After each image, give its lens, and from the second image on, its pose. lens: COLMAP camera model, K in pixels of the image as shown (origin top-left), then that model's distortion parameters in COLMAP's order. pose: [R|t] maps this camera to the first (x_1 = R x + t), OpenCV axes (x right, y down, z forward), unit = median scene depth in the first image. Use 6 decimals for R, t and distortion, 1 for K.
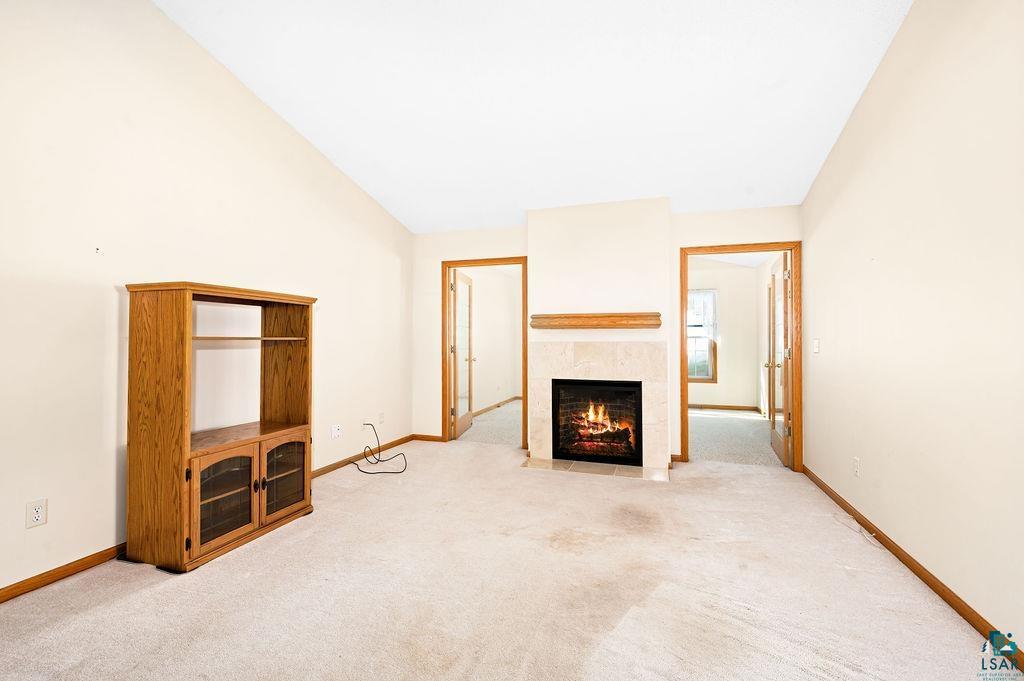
lens RADIAL K [[429.2, 0, 508.1], [0, 429.2, 338.7], [0, 0, 1]] dist [0.000492, 0.000727]
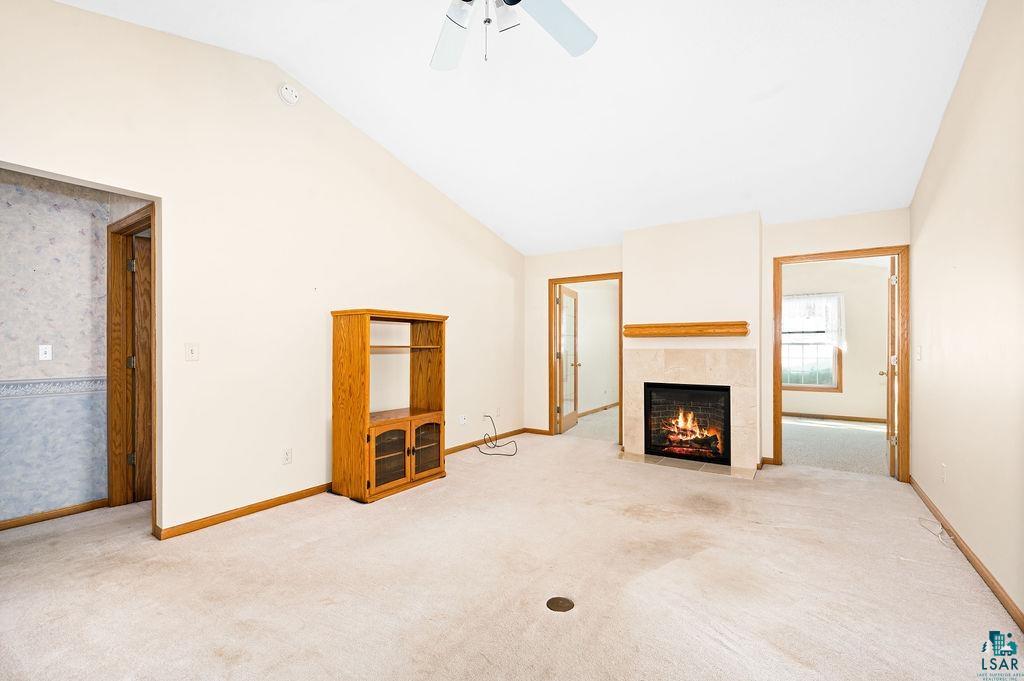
lens RADIAL K [[429.2, 0, 515.1], [0, 429.2, 345.4], [0, 0, 1]] dist [0.000492, 0.000727]
pose [[0.964145, -0.002958, -0.265361, 0.087384], [0.002730, 0.999996, -0.001226, -0.001473], [0.265363, 0.000458, 0.964148, -0.185637]]
